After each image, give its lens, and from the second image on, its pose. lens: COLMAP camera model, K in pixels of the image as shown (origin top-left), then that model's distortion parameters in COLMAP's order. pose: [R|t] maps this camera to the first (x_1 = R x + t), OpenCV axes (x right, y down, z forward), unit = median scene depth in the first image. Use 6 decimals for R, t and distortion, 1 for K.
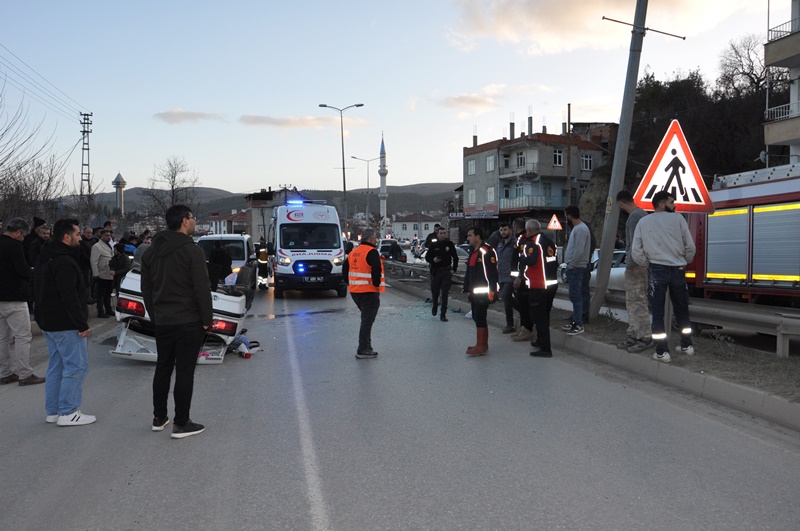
lens RADIAL K [[617.0, 0, 390.2], [0, 617.0, 263.5], [0, 0, 1]] dist [-0.159369, 0.122211]
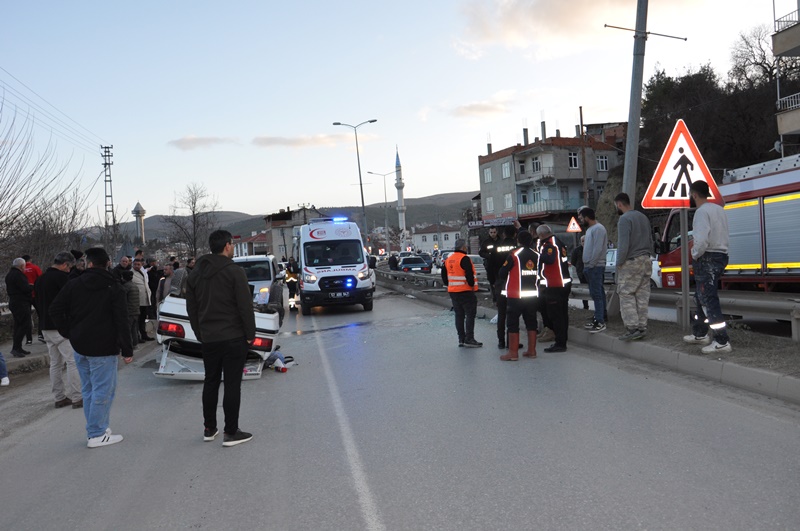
lens RADIAL K [[622.4, 0, 384.9], [0, 622.4, 265.1], [0, 0, 1]] dist [-0.164451, 0.116805]
pose [[0.997432, -0.058382, -0.041494, -0.001902], [0.057568, 0.998130, -0.020554, 0.001031], [0.042616, 0.018113, 0.998927, -0.015263]]
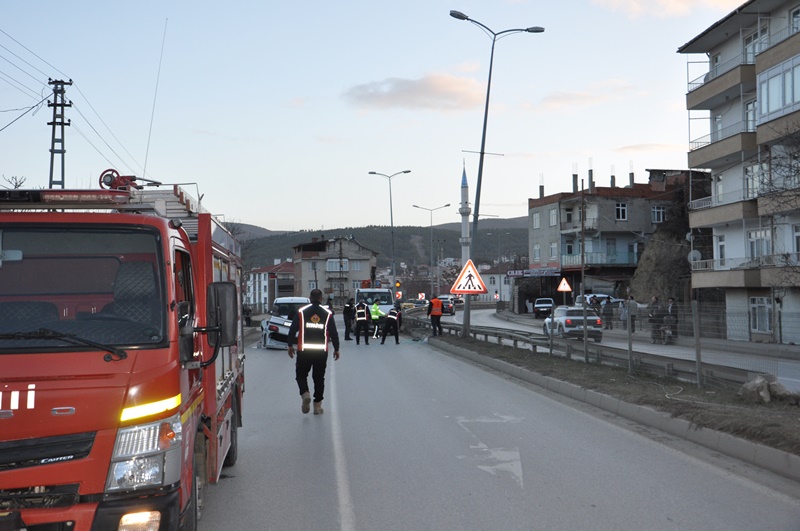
lens RADIAL K [[1619.2, 0, 400.3], [0, 1619.2, 225.9], [0, 0, 1]] dist [0.371139, 0.611292]
pose [[0.989533, -0.011225, -0.143867, 0.308776], [0.000218, 0.997085, -0.076294, 0.042963], [0.144304, 0.075464, 0.986652, -1.597254]]
